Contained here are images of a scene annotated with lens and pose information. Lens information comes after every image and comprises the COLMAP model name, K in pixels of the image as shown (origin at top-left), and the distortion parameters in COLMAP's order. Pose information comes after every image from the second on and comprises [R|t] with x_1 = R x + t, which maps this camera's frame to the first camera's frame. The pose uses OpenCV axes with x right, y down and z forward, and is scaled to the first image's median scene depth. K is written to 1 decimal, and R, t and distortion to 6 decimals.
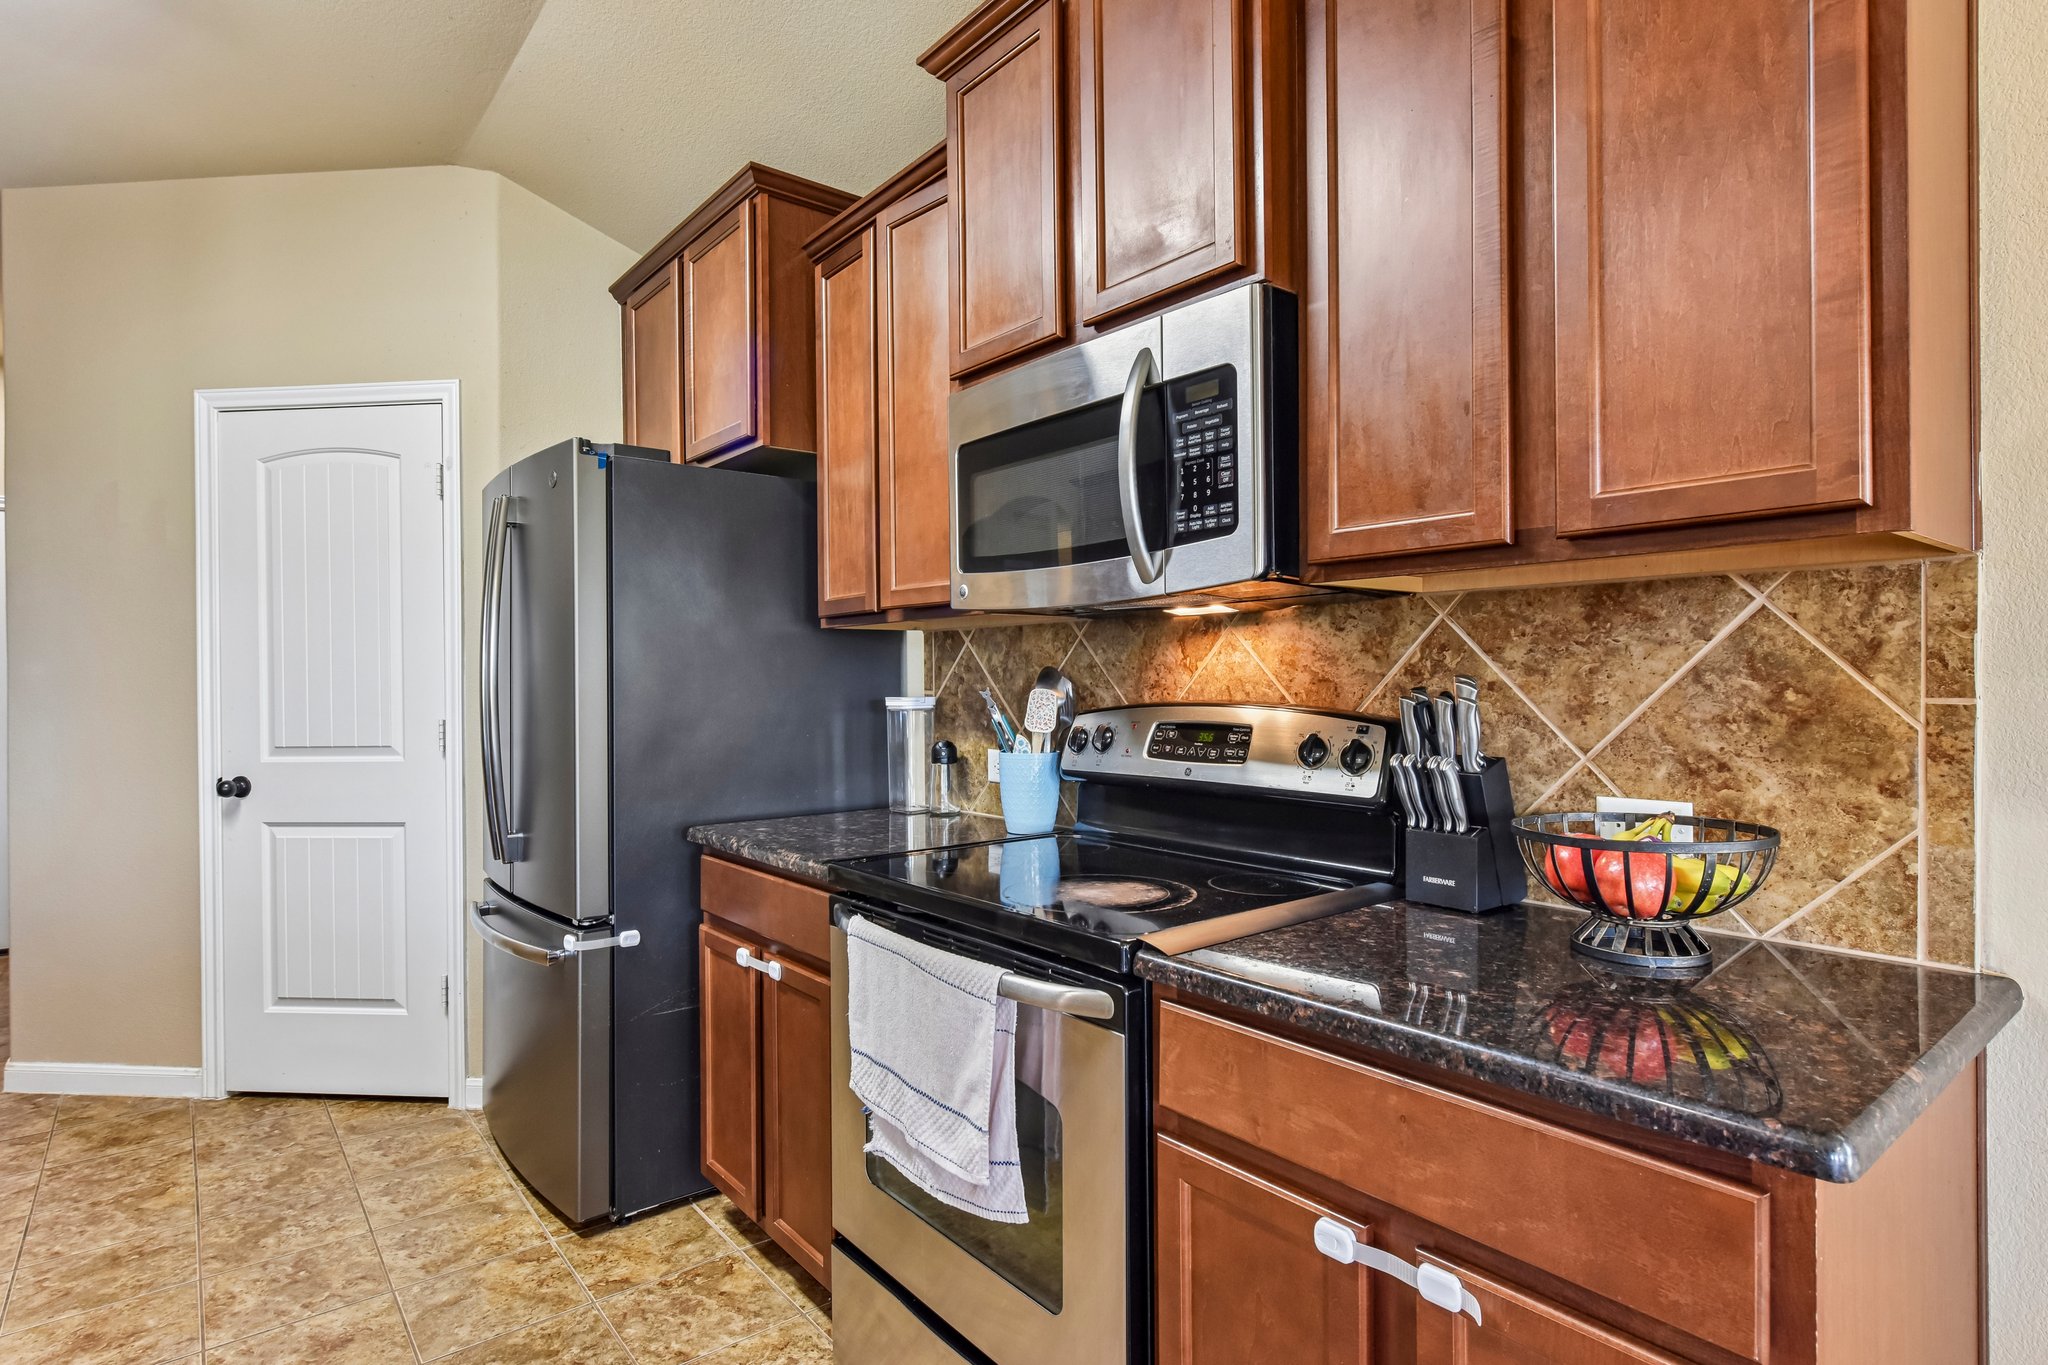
lens RADIAL K [[1075.1, 0, 1018.7], [0, 1075.1, 683.4], [0, 0, 1]] dist [0.014027, -0.001227]
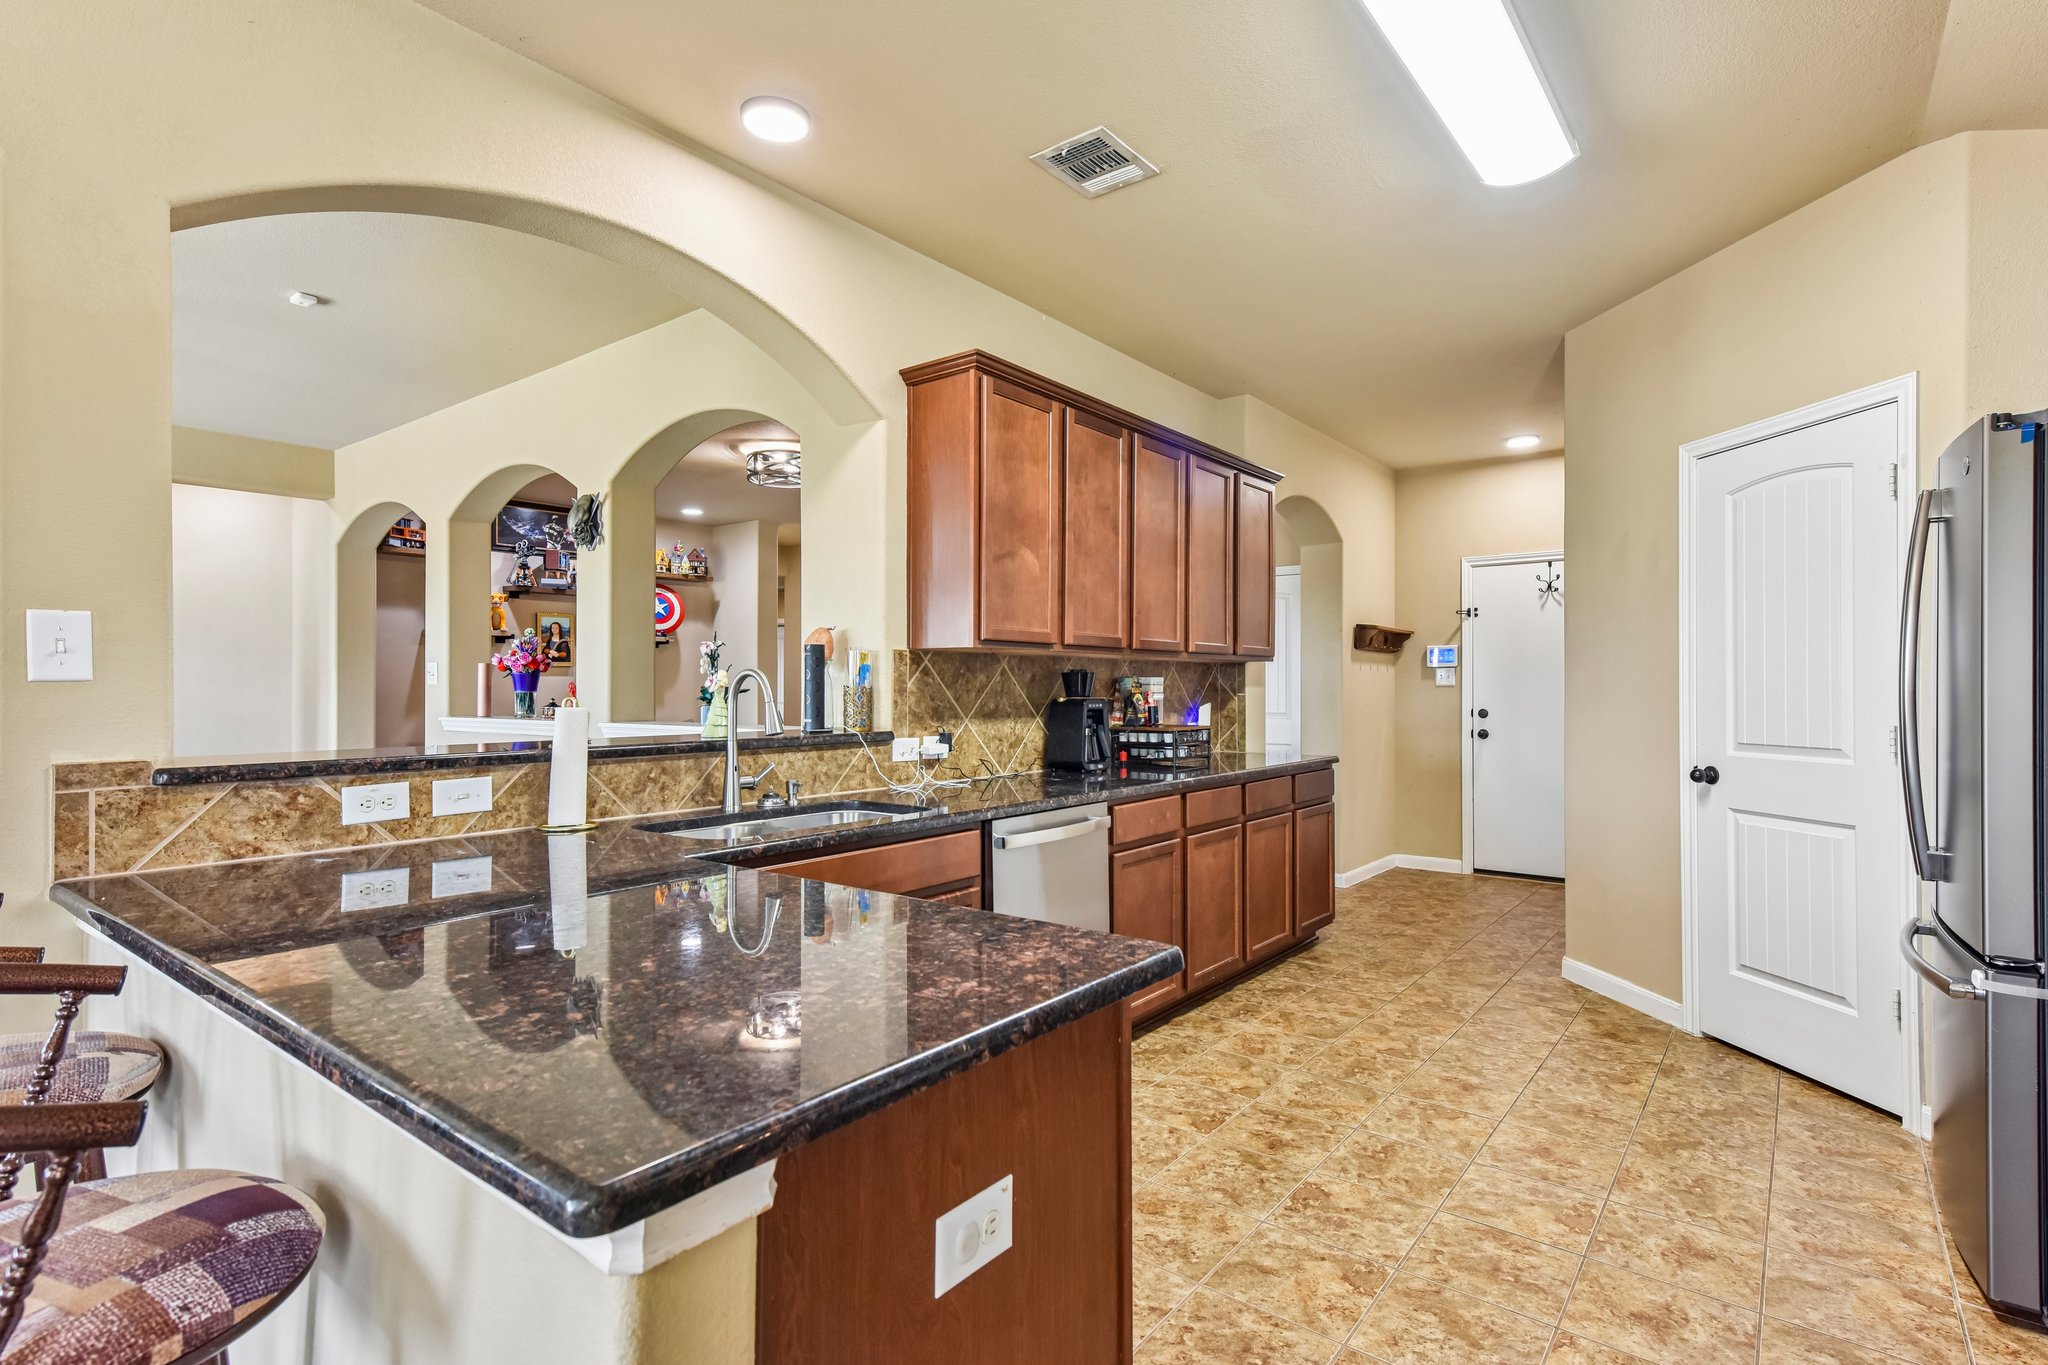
lens RADIAL K [[991.7, 0, 1020.7], [0, 991.7, 680.5], [0, 0, 1]] dist [0.014082, 0.000962]
pose [[0.228027, 0.000846, -0.973654, 0.223685], [-0.004976, 0.999988, -0.000296, -0.004220], [0.973642, 0.004912, 0.228029, 0.034103]]
